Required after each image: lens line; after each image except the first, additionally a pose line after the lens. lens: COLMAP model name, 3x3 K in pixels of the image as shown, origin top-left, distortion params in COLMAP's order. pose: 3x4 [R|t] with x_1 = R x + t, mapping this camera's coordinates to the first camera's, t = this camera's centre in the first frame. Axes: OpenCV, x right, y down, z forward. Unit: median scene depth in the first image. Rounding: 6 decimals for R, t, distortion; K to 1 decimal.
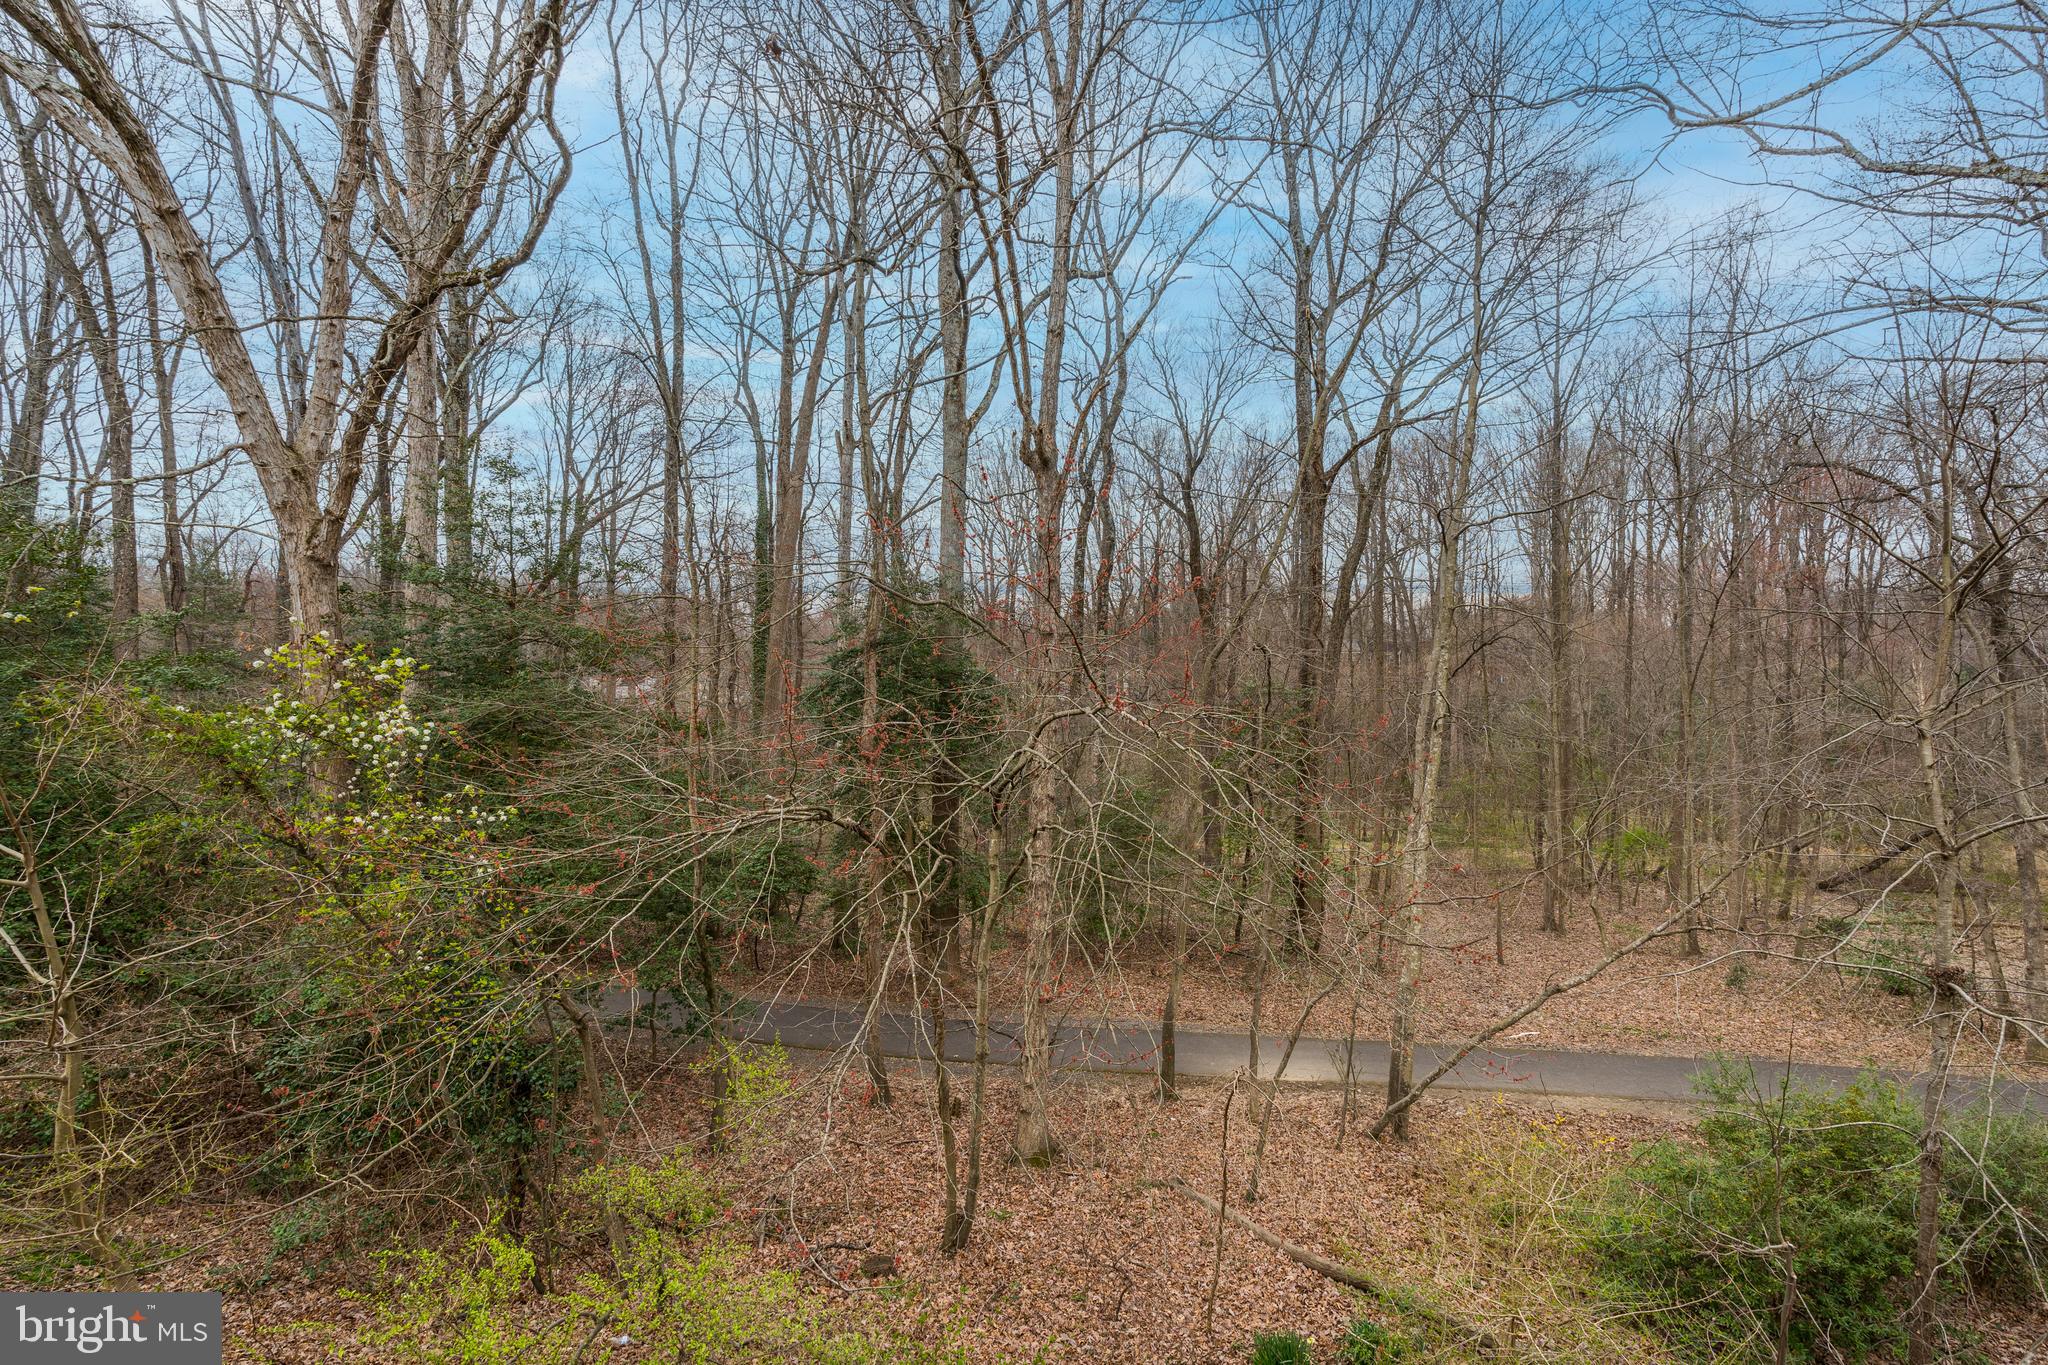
lens RADIAL K [[918.4, 0, 1005.8], [0, 918.4, 693.1], [0, 0, 1]] dist [-0.003589, 0.000389]
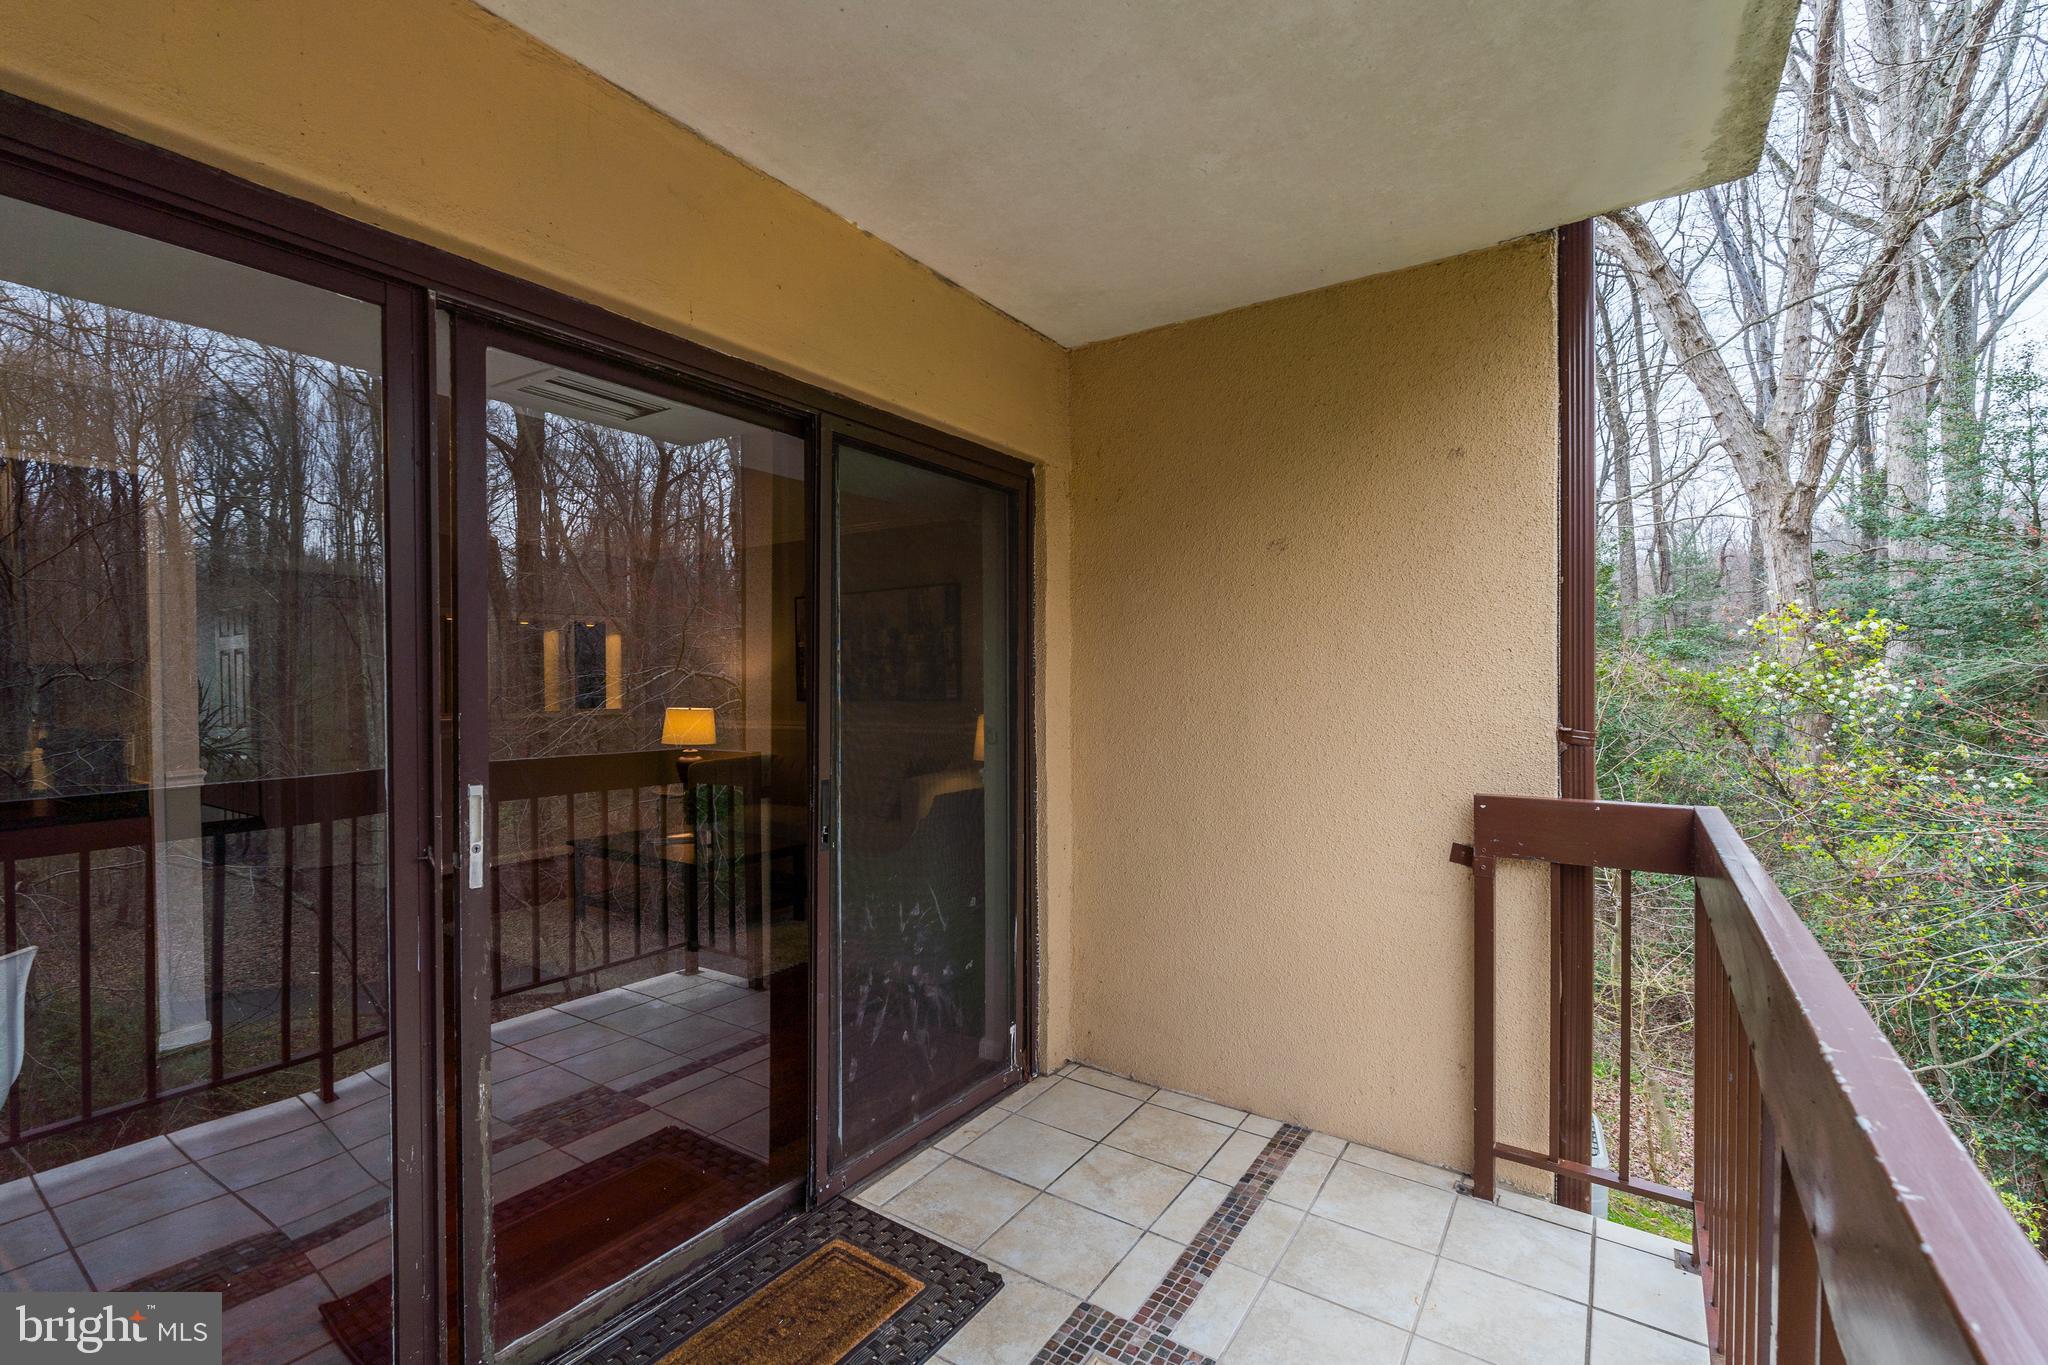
lens RADIAL K [[919.9, 0, 1024.7], [0, 919.9, 688.4], [0, 0, 1]] dist [-0.000984, -0.001478]
pose [[0.227180, -0.001262, -0.973852, 0.077064], [0.027862, 0.999598, 0.005205, 0.005229], [0.973454, -0.028316, 0.227124, -0.102299]]
